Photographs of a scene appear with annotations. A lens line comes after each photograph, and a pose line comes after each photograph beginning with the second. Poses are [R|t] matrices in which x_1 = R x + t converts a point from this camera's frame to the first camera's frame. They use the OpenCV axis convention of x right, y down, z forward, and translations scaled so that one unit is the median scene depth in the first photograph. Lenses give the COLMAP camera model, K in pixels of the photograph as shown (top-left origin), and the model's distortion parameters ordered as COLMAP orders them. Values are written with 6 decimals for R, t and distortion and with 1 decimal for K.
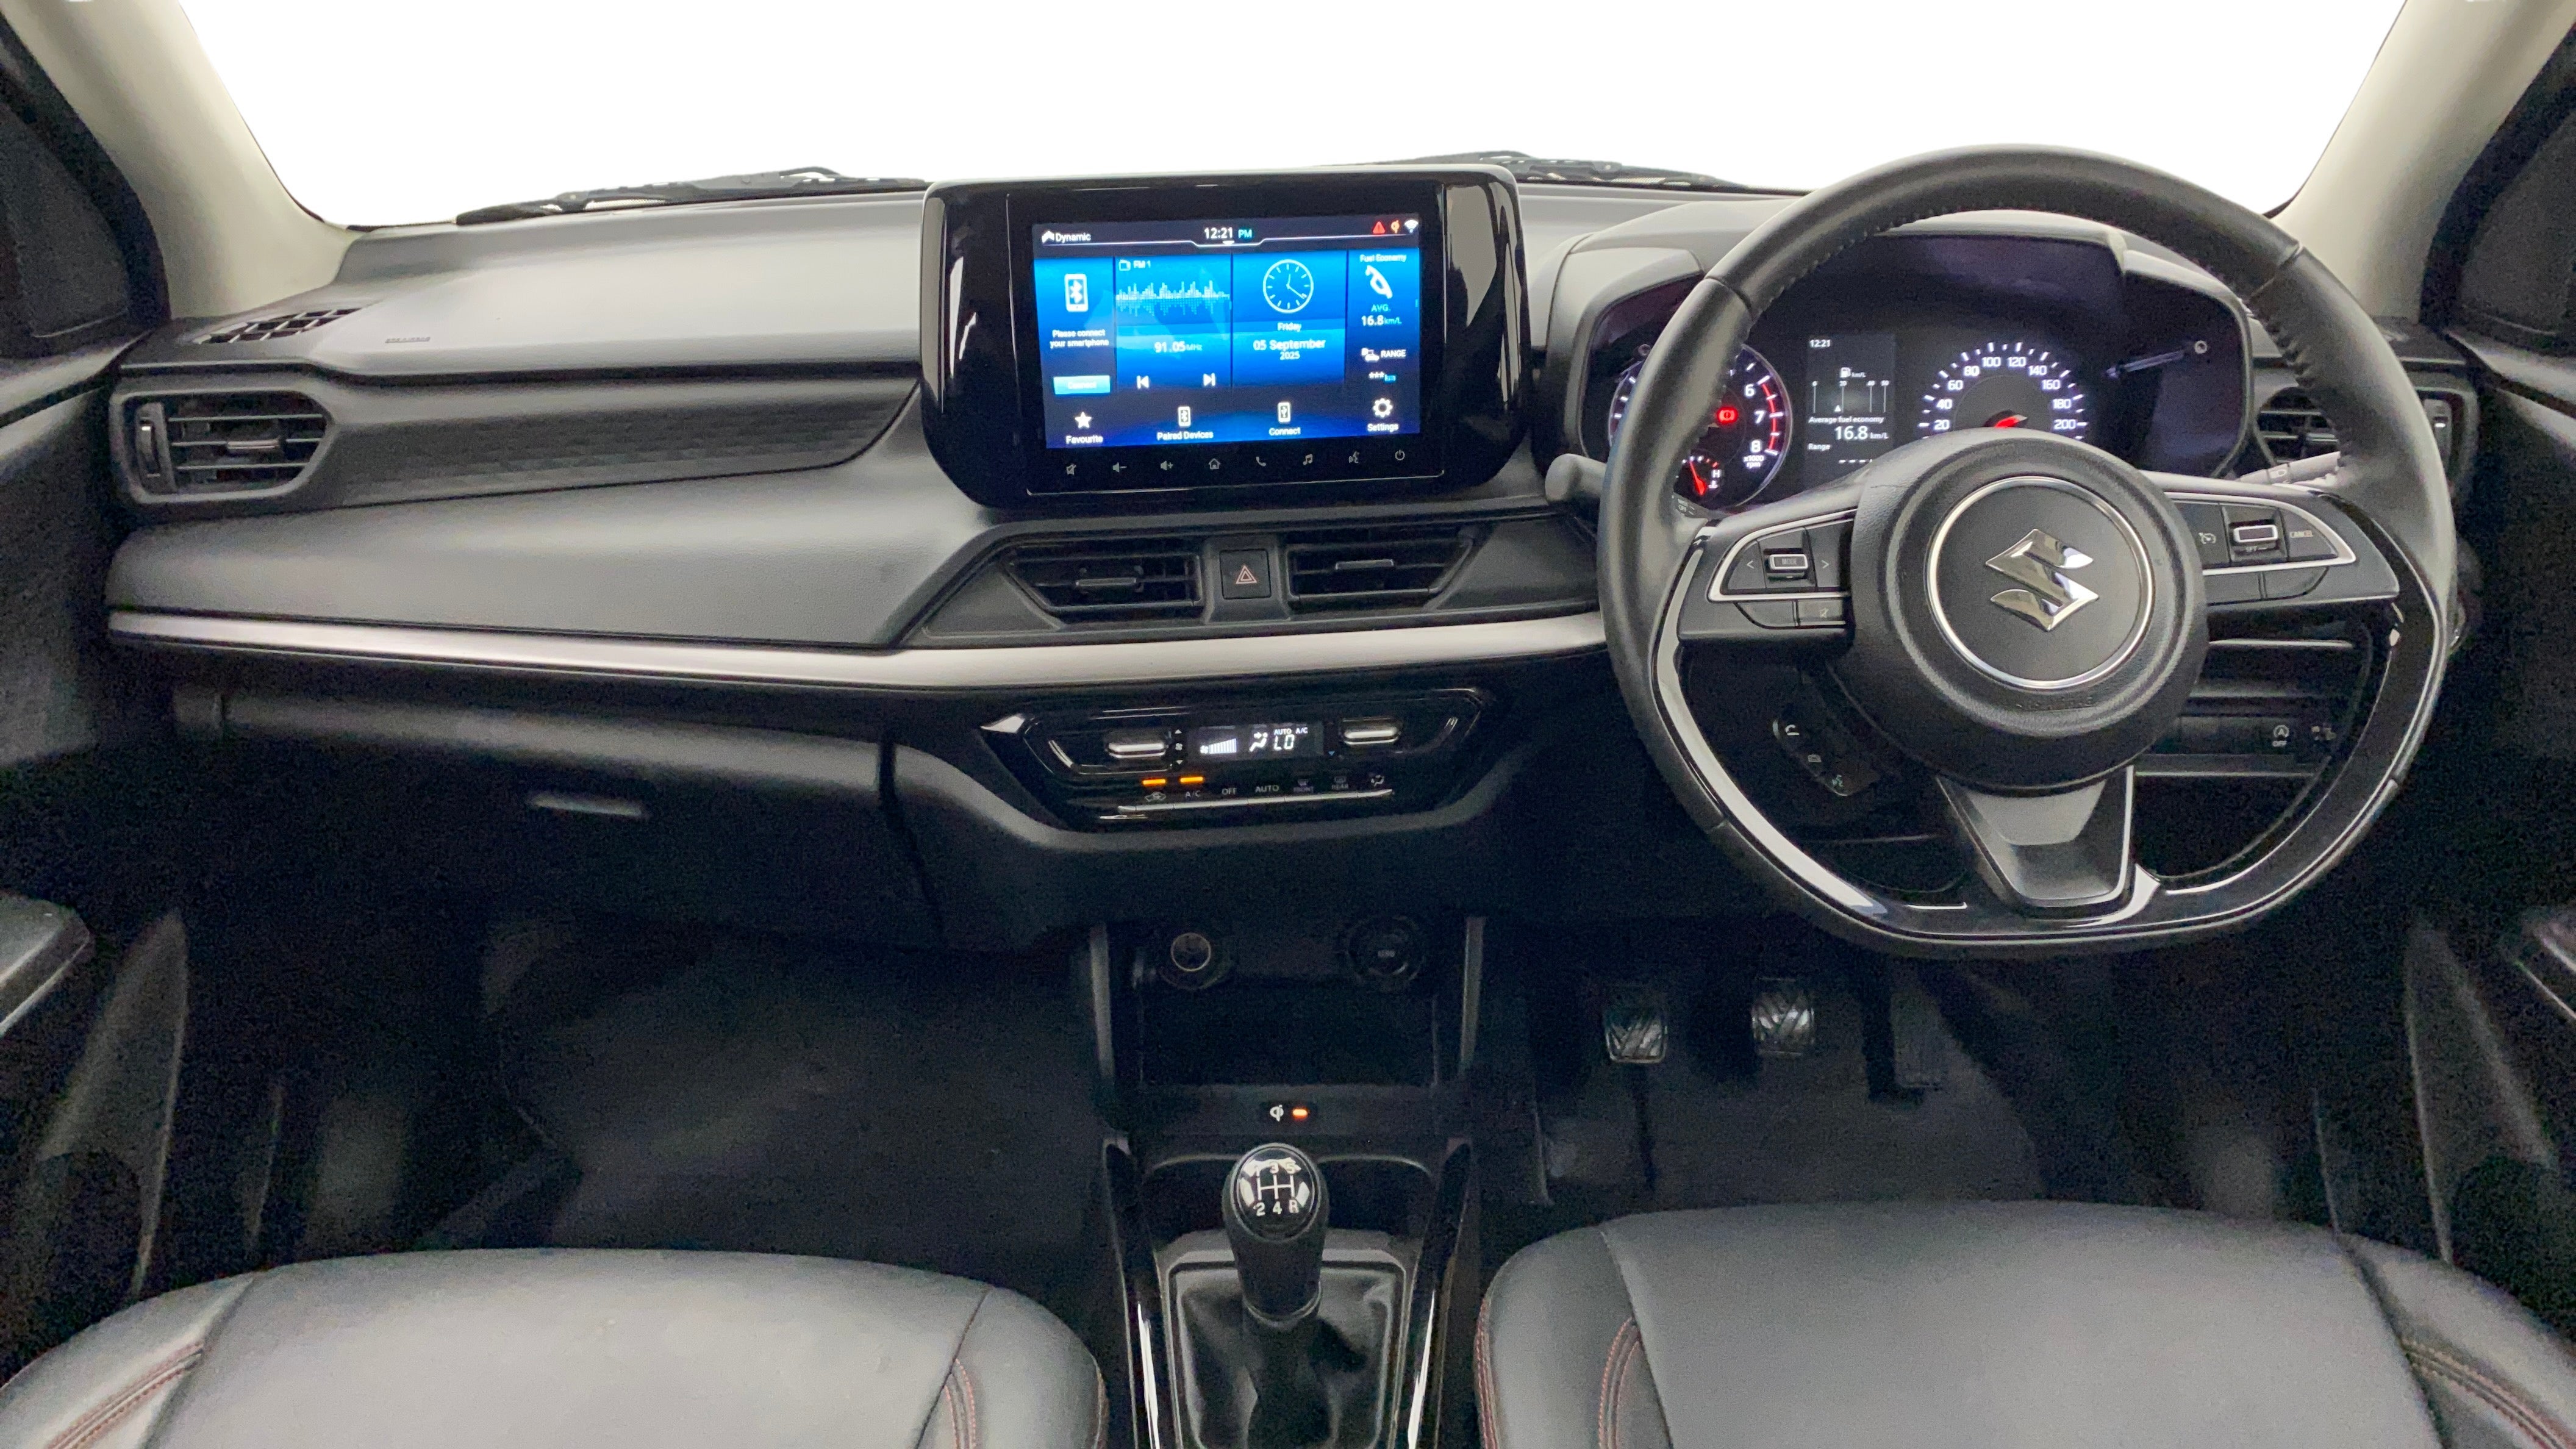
lens RADIAL K [[1868.1, 0, 1288.0], [0, 1868.1, 724.5], [0, 0, 1]] dist [0.091024, -0.154765]
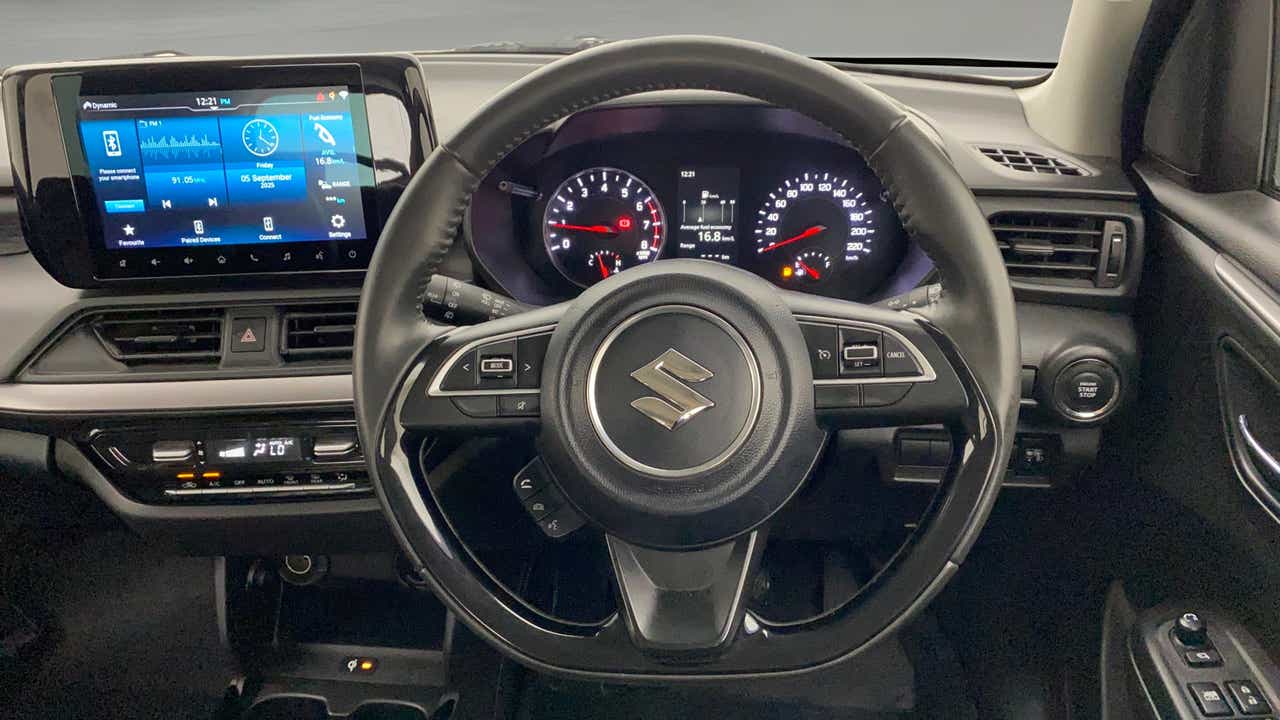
lens RADIAL K [[928.3, 0, 640.0], [0, 928.3, 360.0], [0, 0, 1]] dist [0.091024, -0.154765]
pose [[0.992157, 0.026235, -0.122215, 0.370899], [-0.020729, 0.998722, 0.046102, -0.101534], [0.123268, -0.043207, 0.991432, 0.313932]]
